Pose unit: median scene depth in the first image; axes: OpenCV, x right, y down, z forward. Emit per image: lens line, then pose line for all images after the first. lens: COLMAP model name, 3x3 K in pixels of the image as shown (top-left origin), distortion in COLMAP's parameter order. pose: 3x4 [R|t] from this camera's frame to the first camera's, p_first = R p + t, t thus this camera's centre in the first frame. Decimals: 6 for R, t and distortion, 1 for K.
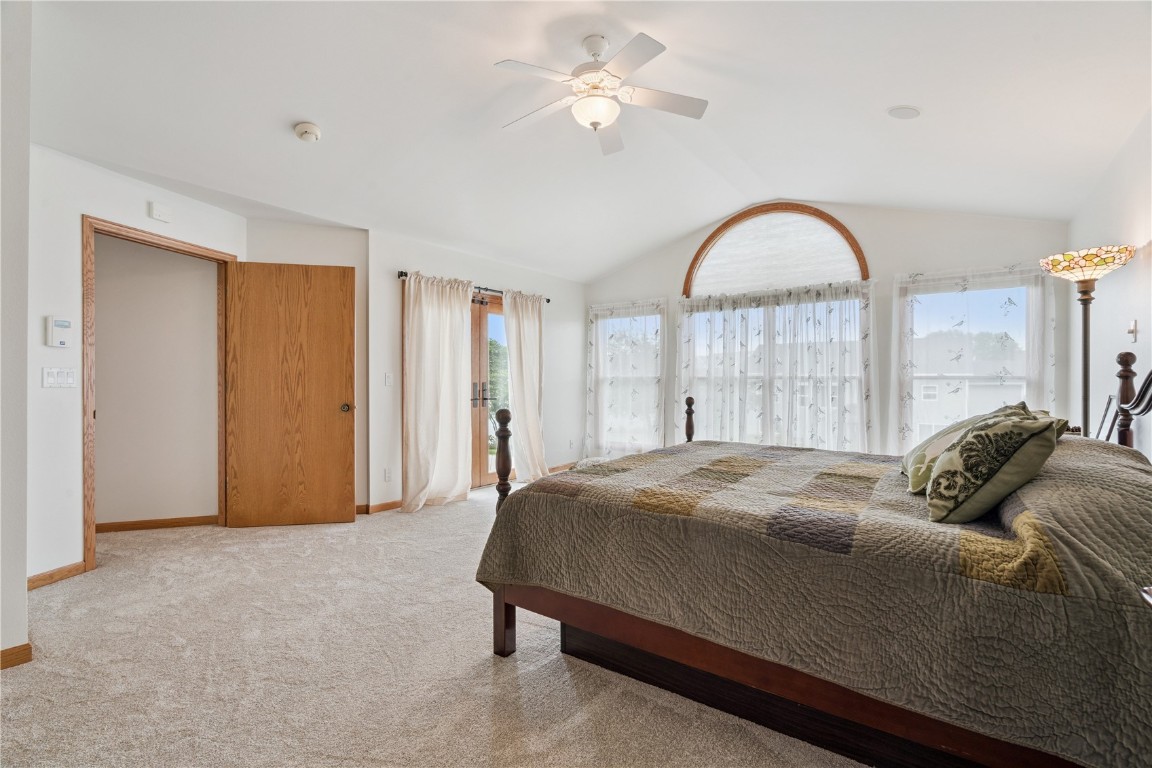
lens RADIAL K [[523.0, 0, 576.1], [0, 523.0, 385.1], [0, 0, 1]] dist [-0.001310, 0.000237]
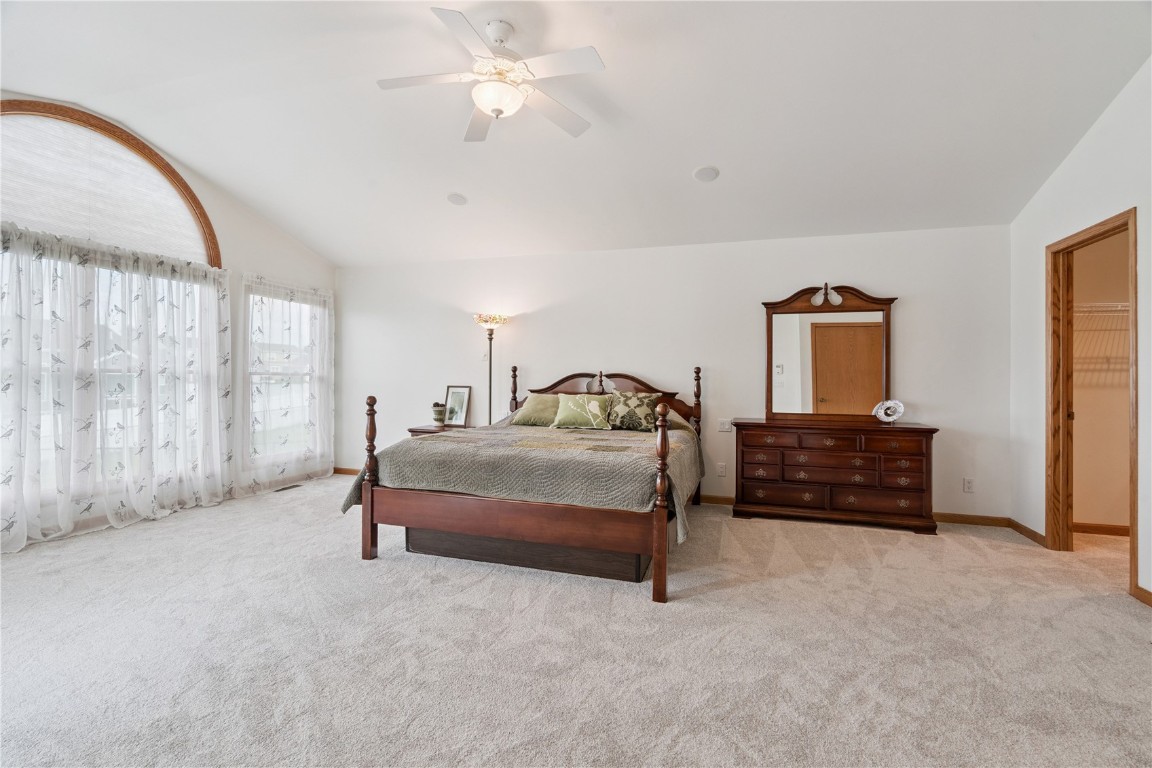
lens RADIAL K [[523.0, 0, 576.6], [0, 523.0, 378.0], [0, 0, 1]] dist [-0.001310, 0.000237]
pose [[-0.360539, -0.010263, 0.932688, -0.545399], [-0.002397, 0.999946, 0.010076, -0.013761], [-0.932741, 0.001397, -0.360544, 0.716141]]
